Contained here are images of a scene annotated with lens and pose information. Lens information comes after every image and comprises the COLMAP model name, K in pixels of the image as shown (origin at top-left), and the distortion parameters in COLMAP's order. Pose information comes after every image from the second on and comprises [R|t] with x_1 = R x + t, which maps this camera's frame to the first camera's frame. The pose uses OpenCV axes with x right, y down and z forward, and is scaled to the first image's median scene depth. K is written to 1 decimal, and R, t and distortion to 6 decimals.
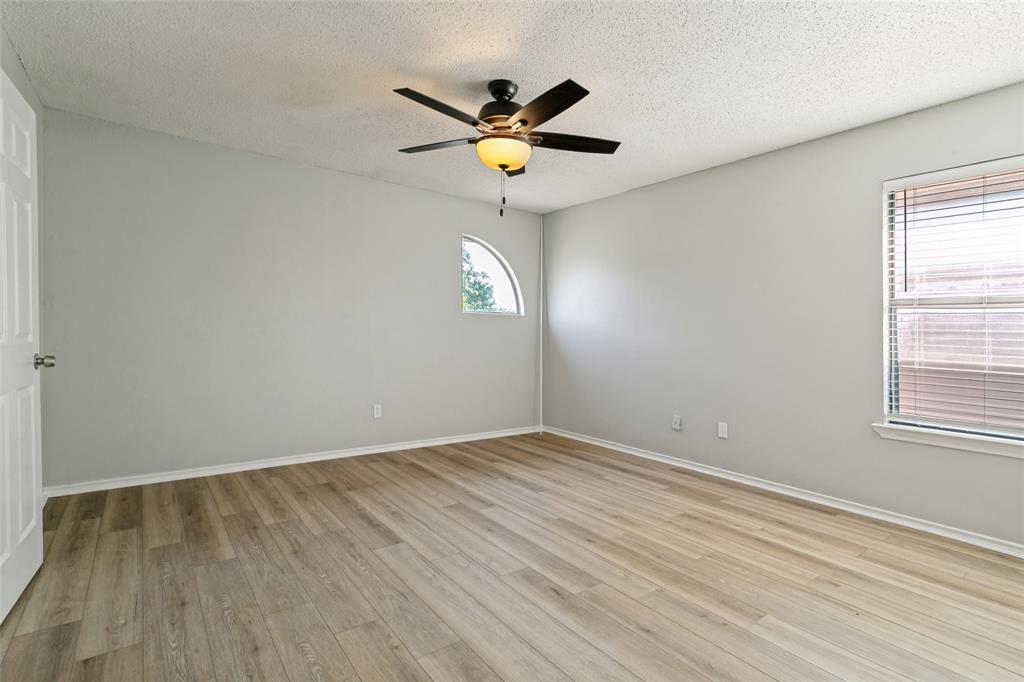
lens RADIAL K [[505.0, 0, 512.0], [0, 505.0, 341.0], [0, 0, 1]] dist [-0.001218, -0.000669]
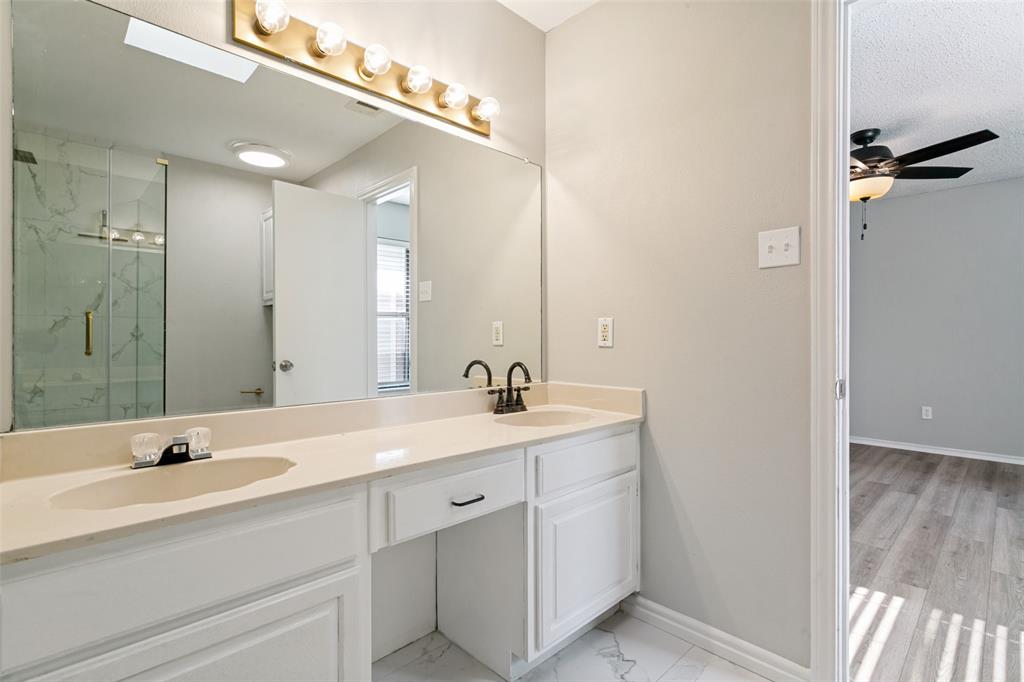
lens RADIAL K [[505.0, 0, 512.0], [0, 505.0, 341.0], [0, 0, 1]] dist [-0.001218, -0.000669]
pose [[0.153328, -0.001288, -0.988175, 1.122502], [-0.037632, 0.999266, -0.007141, 0.053485], [0.987459, 0.038282, 0.153167, -0.019821]]
